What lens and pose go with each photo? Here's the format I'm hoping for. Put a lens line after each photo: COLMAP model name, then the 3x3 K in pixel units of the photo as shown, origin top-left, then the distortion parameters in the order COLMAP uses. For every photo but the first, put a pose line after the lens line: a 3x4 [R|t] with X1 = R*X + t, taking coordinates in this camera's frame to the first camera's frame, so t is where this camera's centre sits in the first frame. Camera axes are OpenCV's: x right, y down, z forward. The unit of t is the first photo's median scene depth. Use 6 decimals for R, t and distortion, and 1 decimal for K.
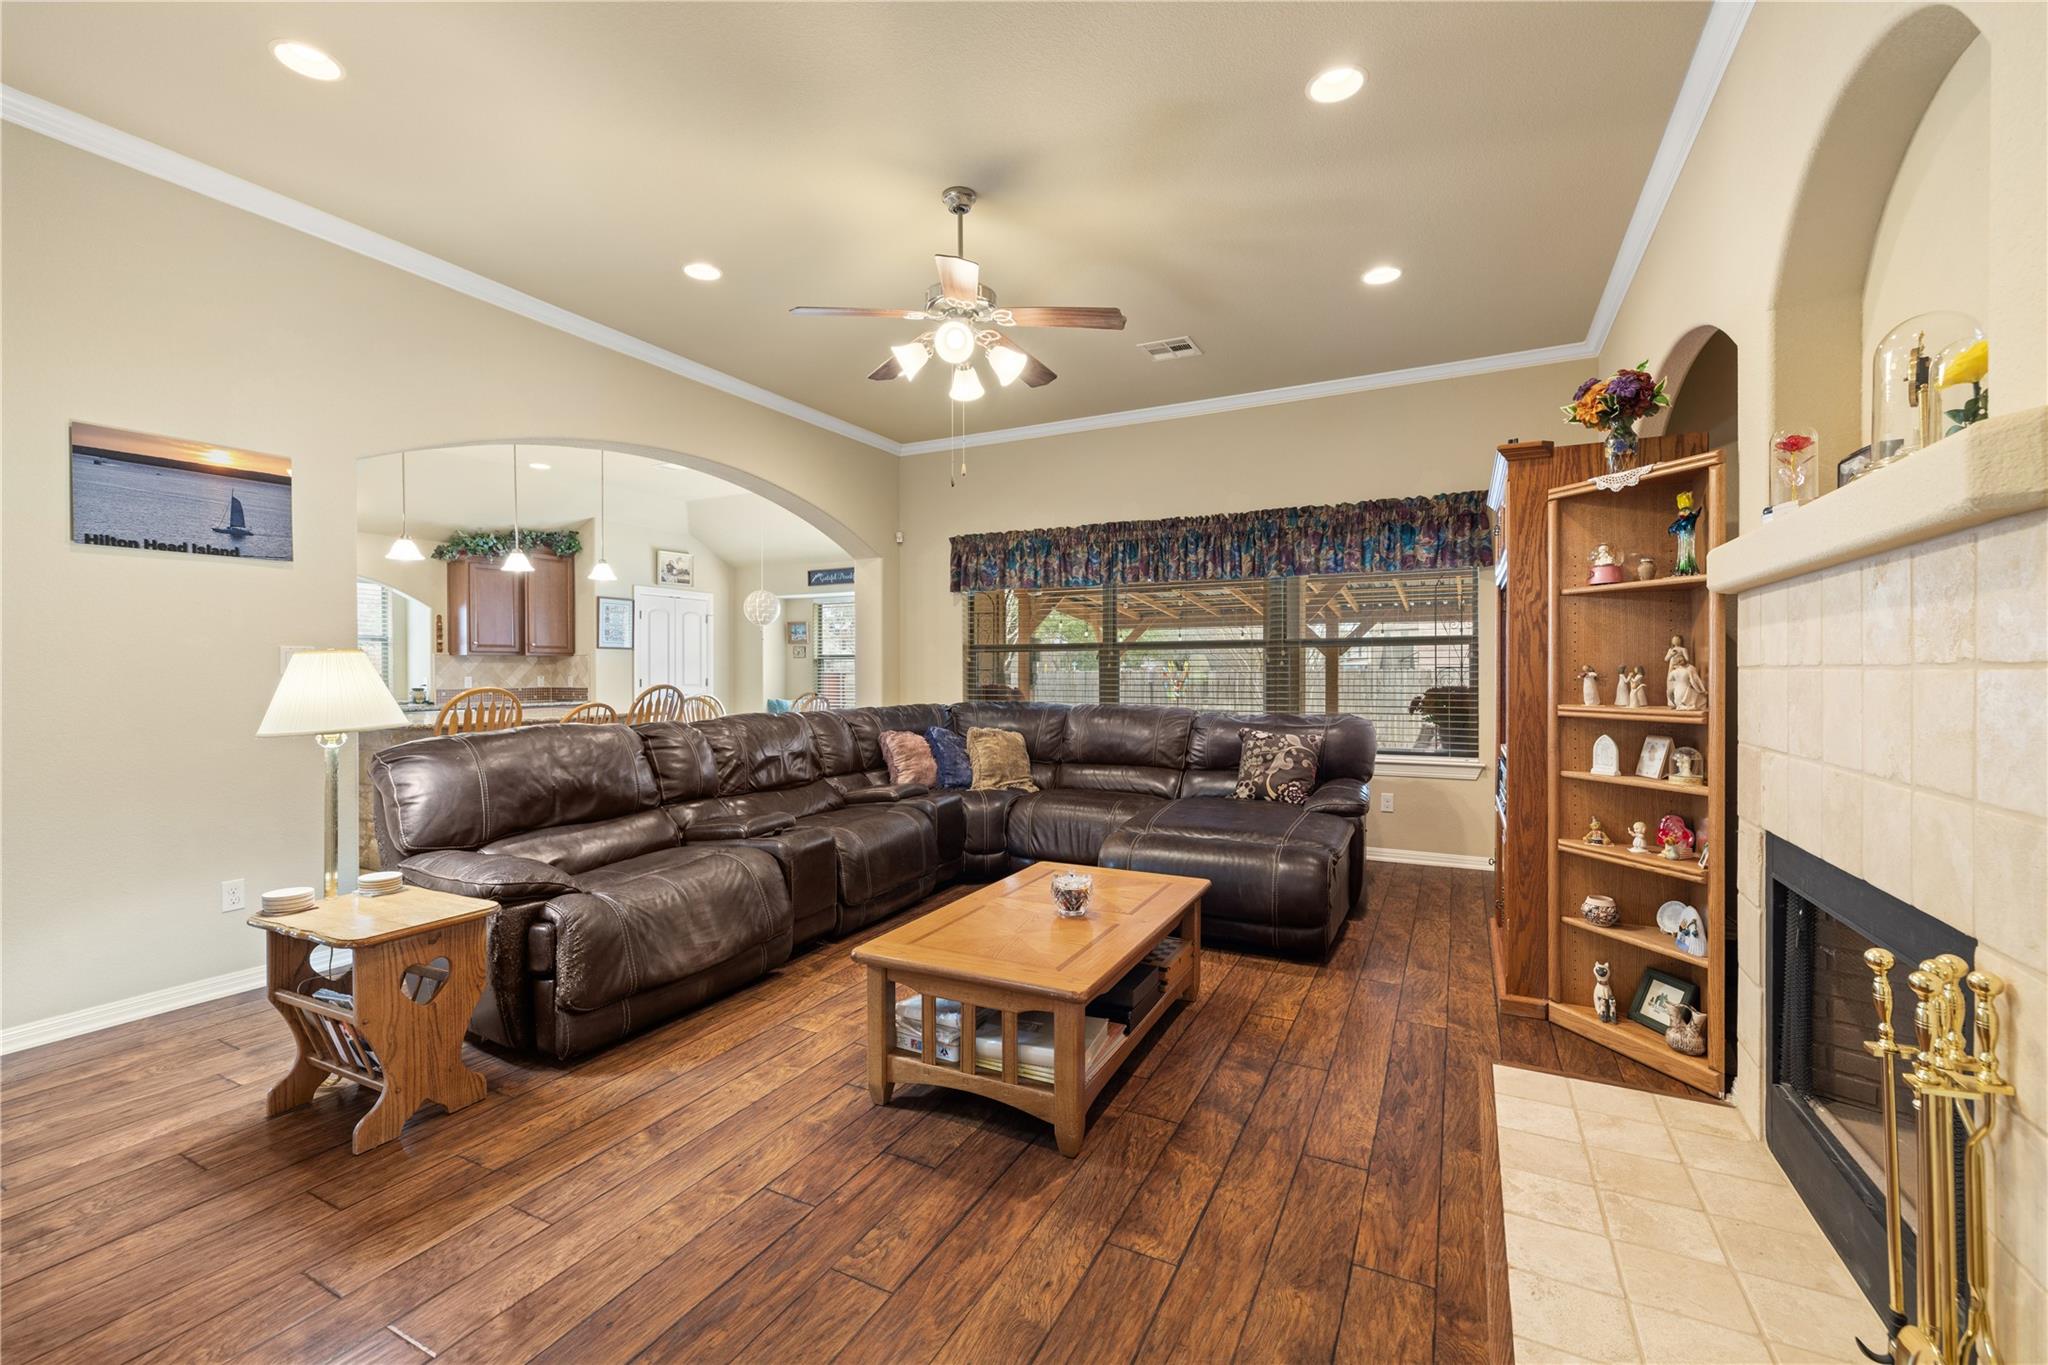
lens RADIAL K [[862.0, 0, 1009.6], [0, 862.0, 687.4], [0, 0, 1]] dist [-0.000561, 0.000848]
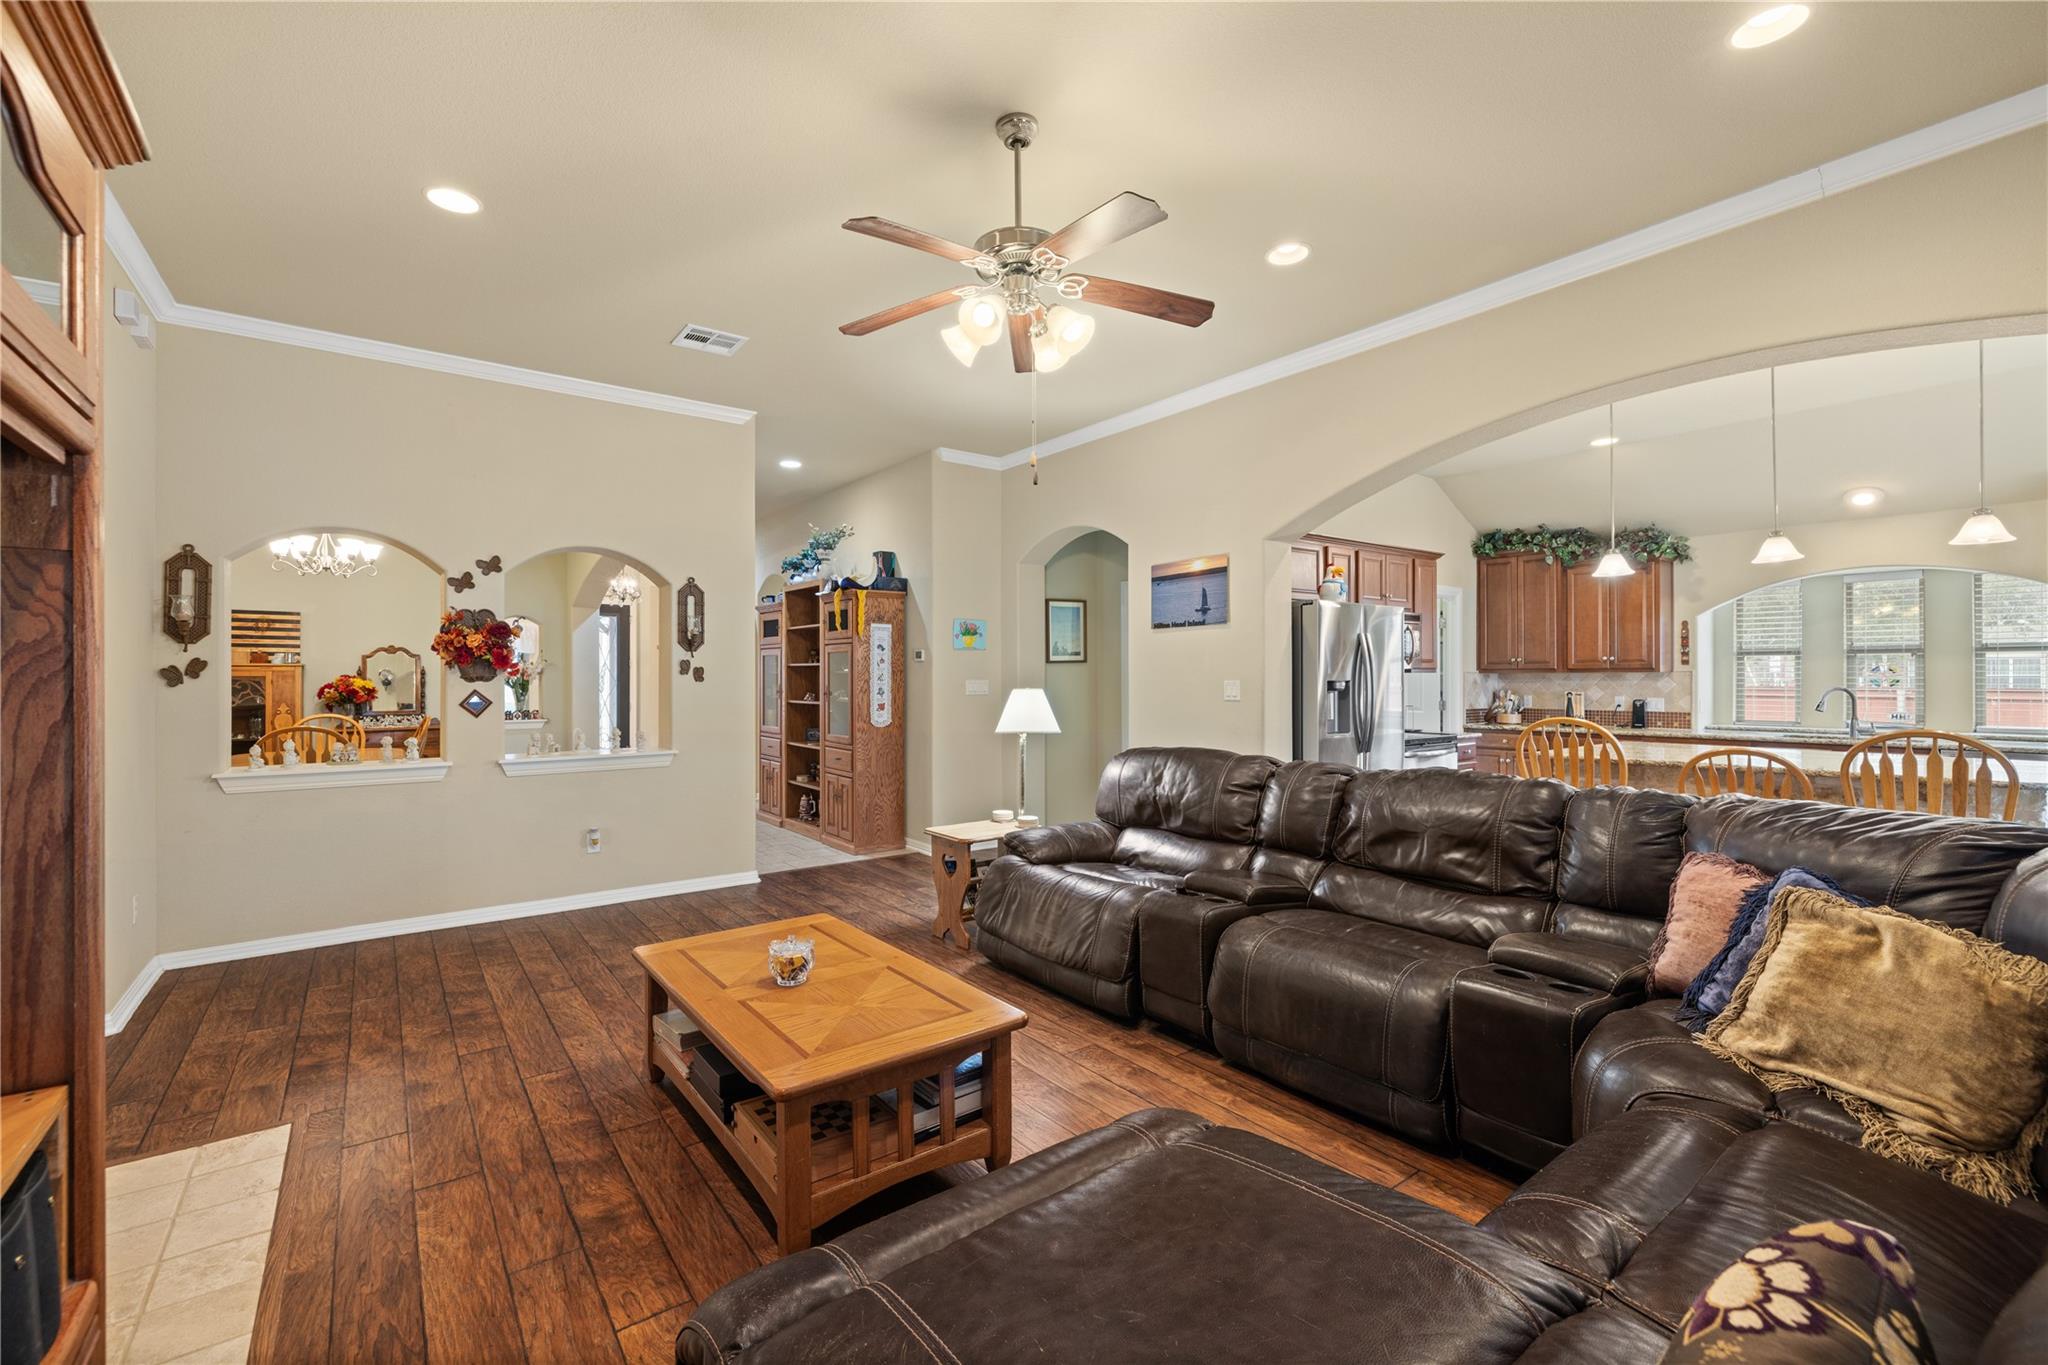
lens RADIAL K [[862.0, 0, 1015.4], [0, 862.0, 675.9], [0, 0, 1]] dist [-0.000561, 0.000848]
pose [[-0.433599, 0.000884, -0.901105, 0.354044], [-0.013806, 0.999876, 0.007624, -0.033846], [0.901000, 0.015747, -0.433533, 0.712562]]
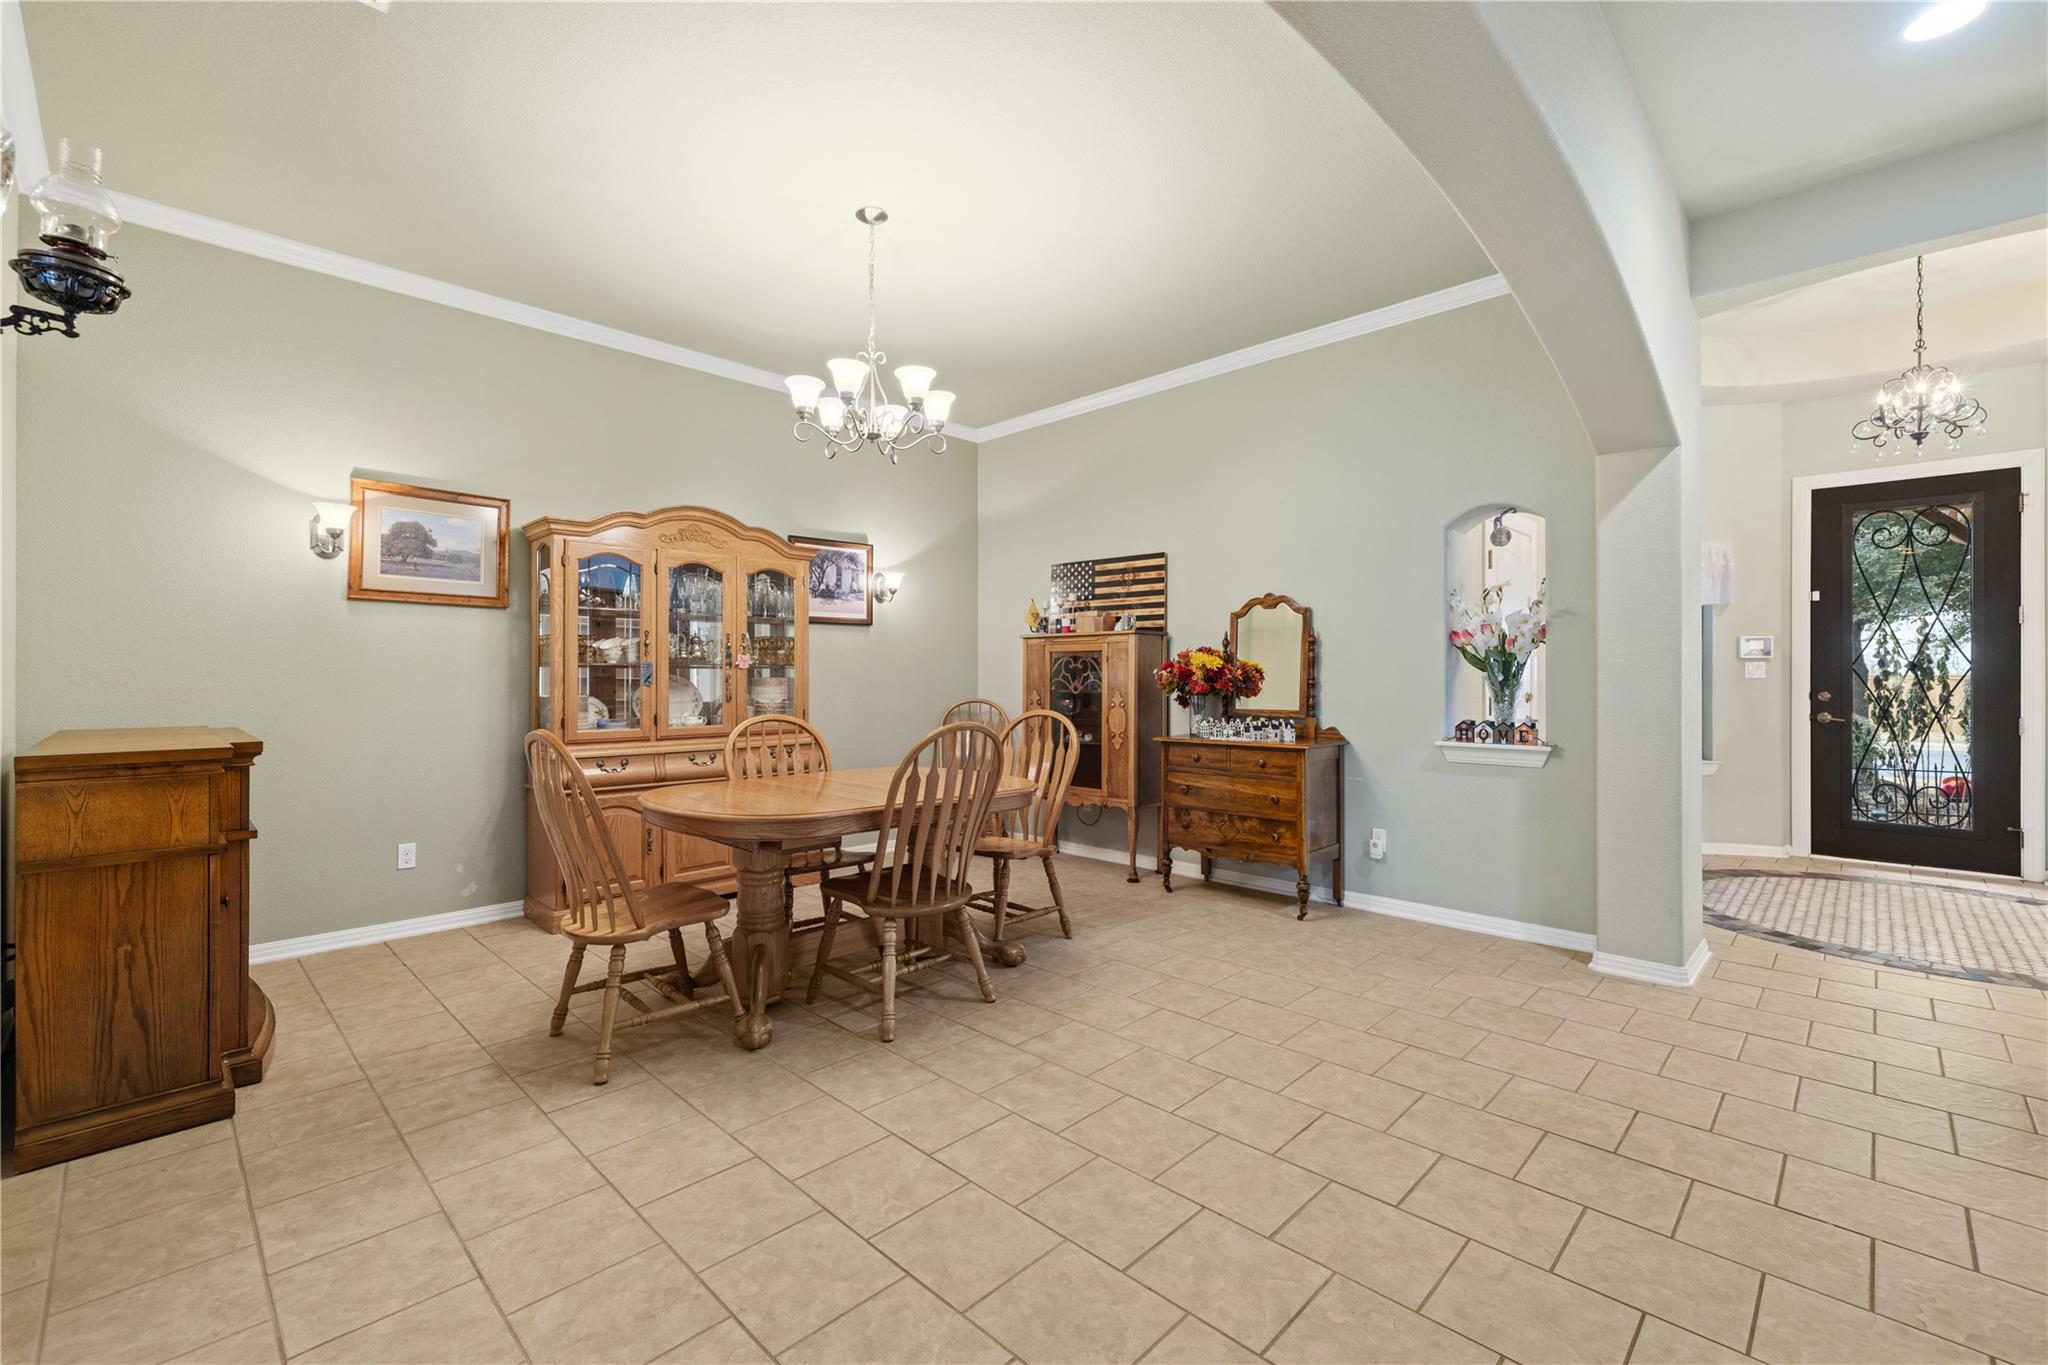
lens RADIAL K [[862.0, 0, 1012.8], [0, 862.0, 672.9], [0, 0, 1]] dist [-0.000561, 0.000848]
pose [[-0.952873, 0.001052, 0.303368, -0.452154], [0.005606, 0.999884, 0.014144, 0.000100], [-0.303318, 0.015178, -0.952769, 0.044314]]
